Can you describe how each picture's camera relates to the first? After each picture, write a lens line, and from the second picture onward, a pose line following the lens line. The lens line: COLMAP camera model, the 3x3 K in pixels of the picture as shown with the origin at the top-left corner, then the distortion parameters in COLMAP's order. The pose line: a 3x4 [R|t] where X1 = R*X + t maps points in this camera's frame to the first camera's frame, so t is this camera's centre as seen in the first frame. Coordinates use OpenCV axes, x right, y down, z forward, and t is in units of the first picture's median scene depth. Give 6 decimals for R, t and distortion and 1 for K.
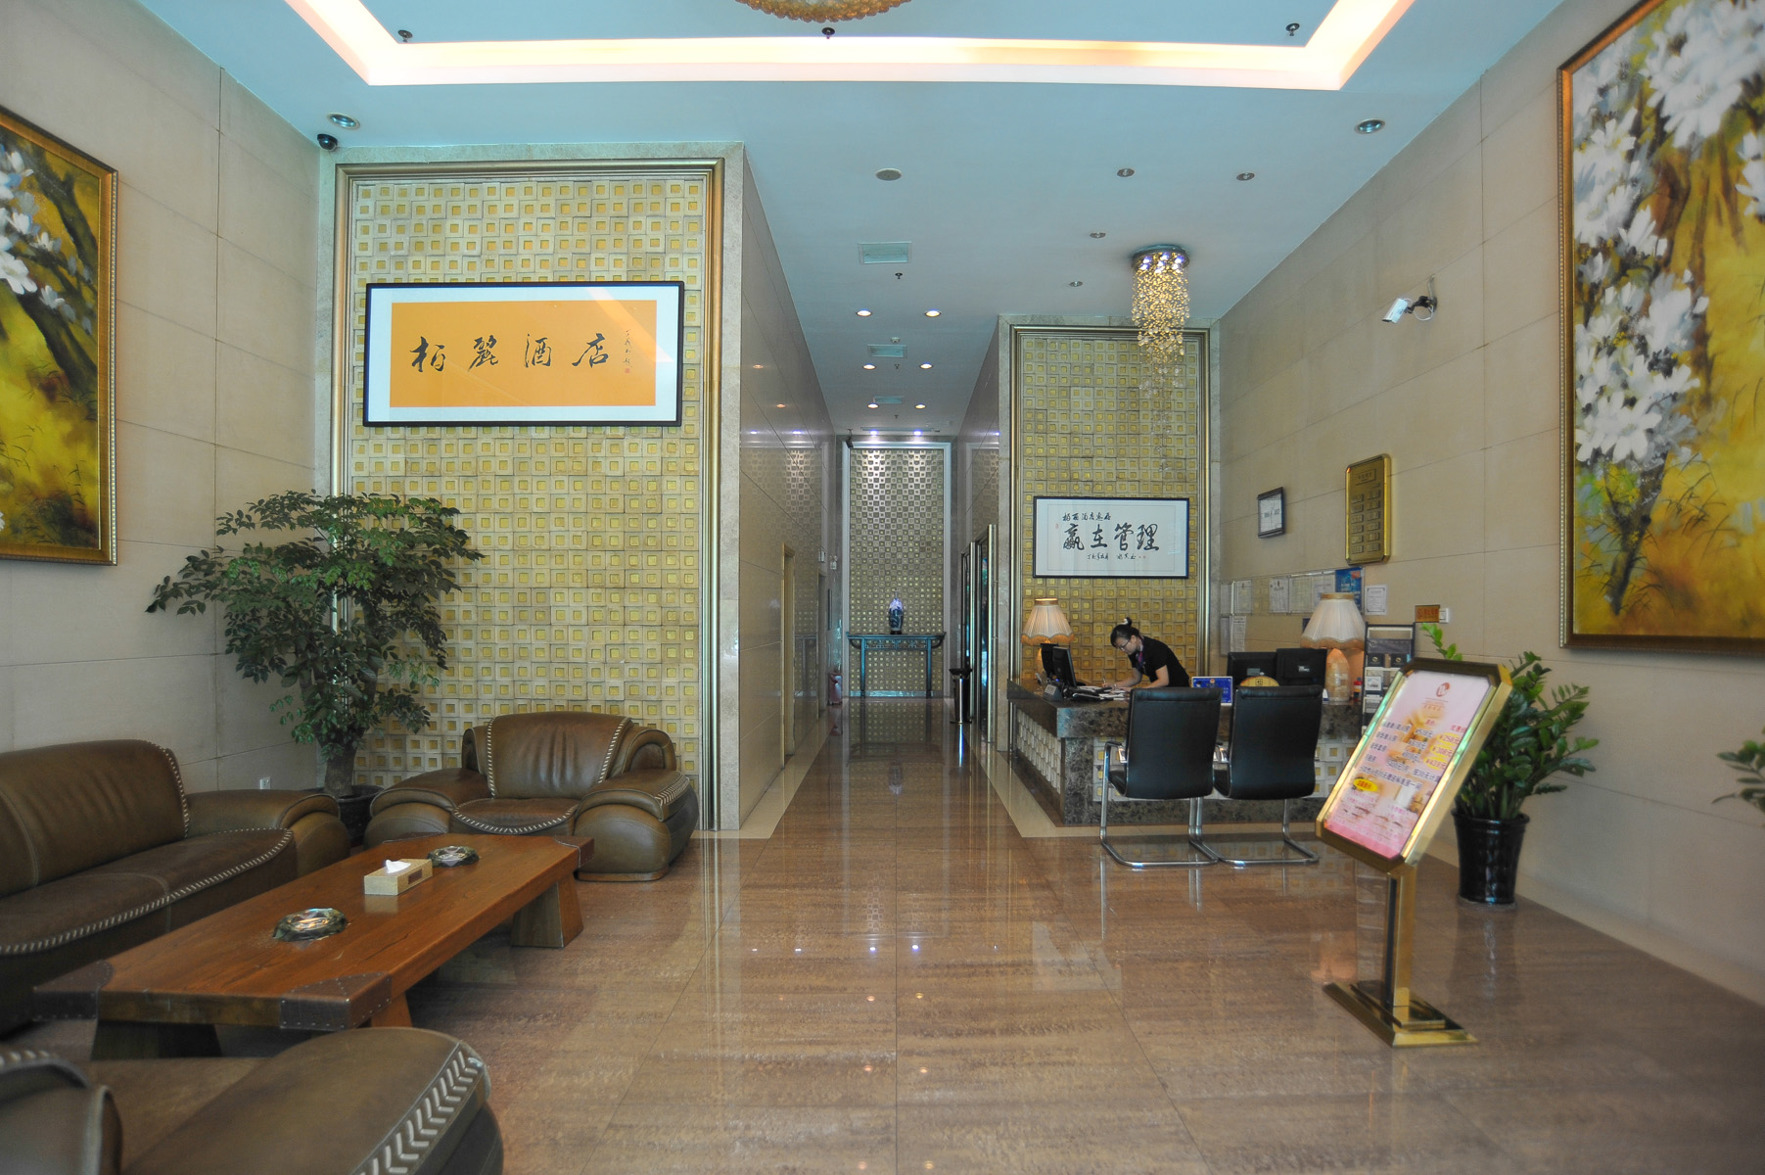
lens RADIAL K [[892.5, 0, 886.5], [0, 892.5, 623.1], [0, 0, 1]] dist [-0.092746, 0.033751]
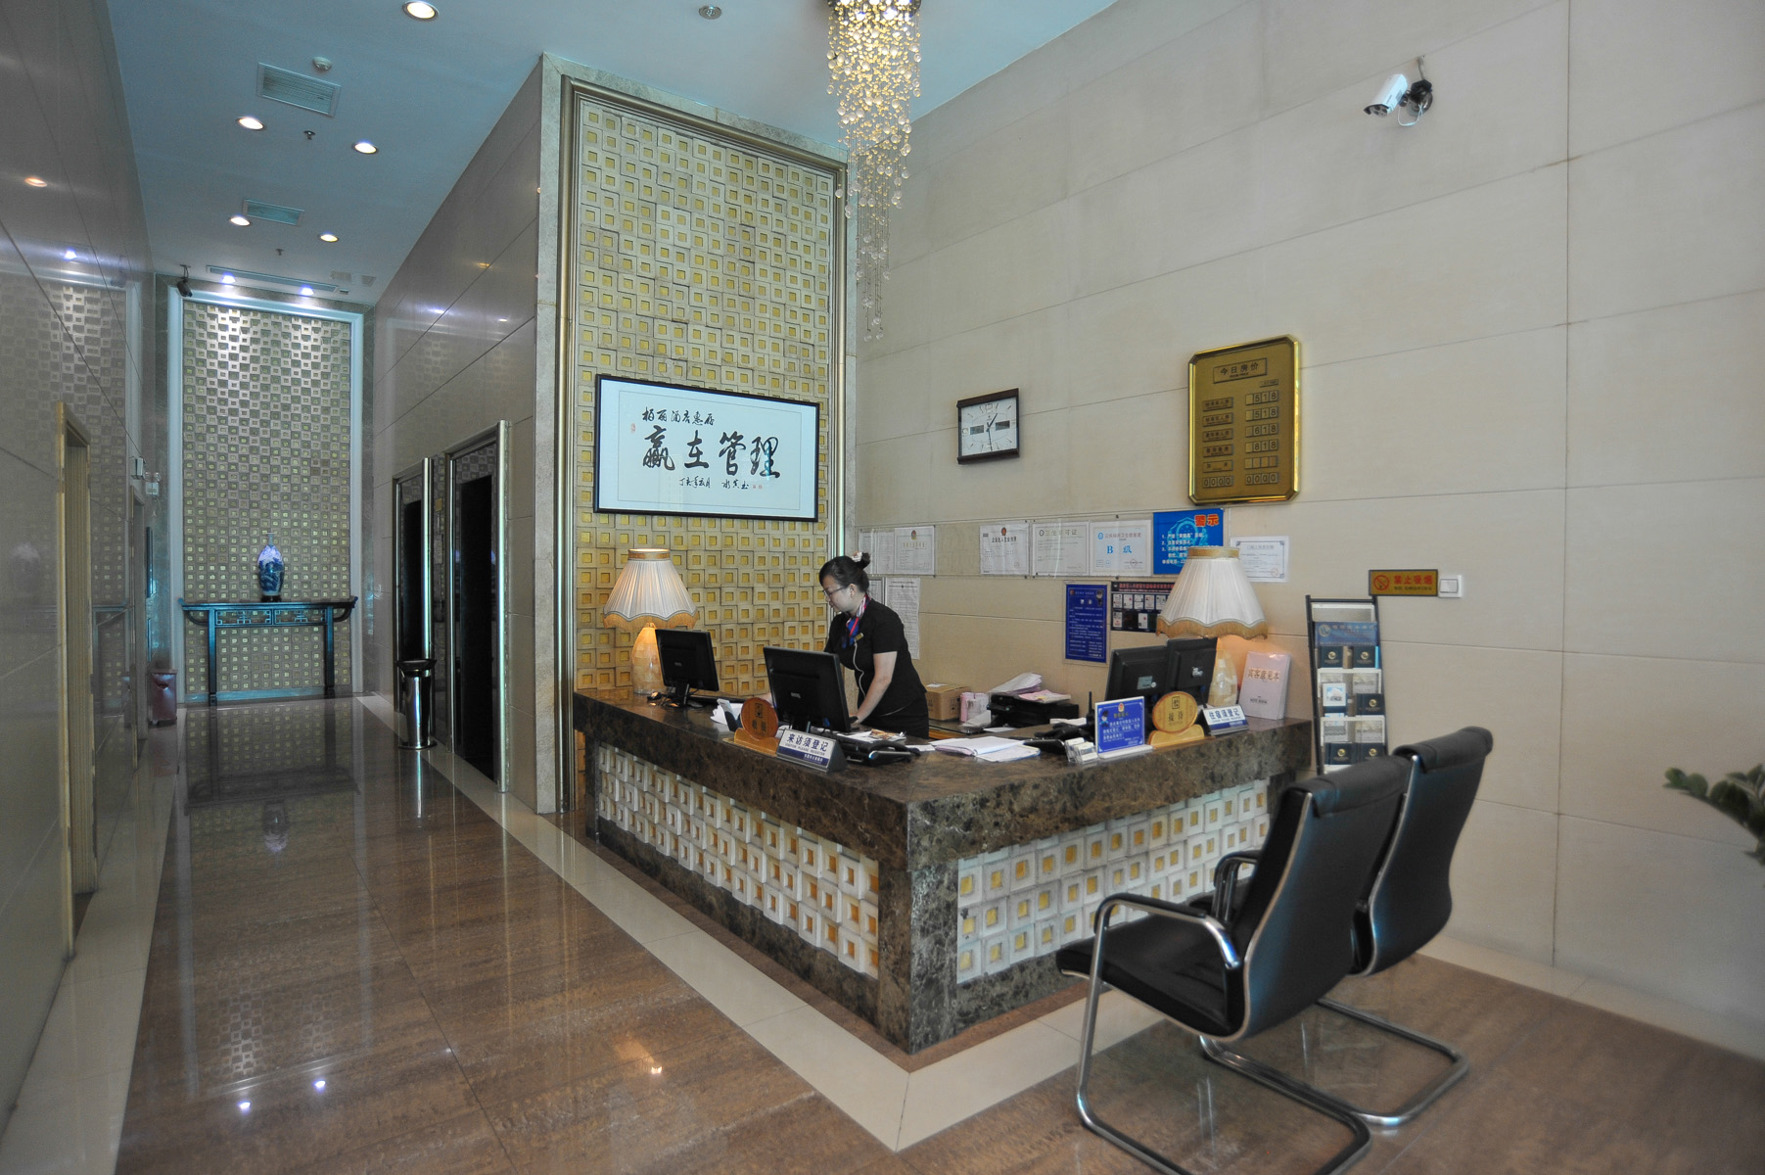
lens RADIAL K [[939.2, 0, 877.8], [0, 939.2, 592.3], [0, 0, 1]] dist [-0.104992, 0.052765]
pose [[0.800344, -0.011508, 0.599431, -0.081596], [0.001064, 0.999841, 0.017774, -0.013743], [-0.599540, -0.013588, 0.800229, 0.596566]]
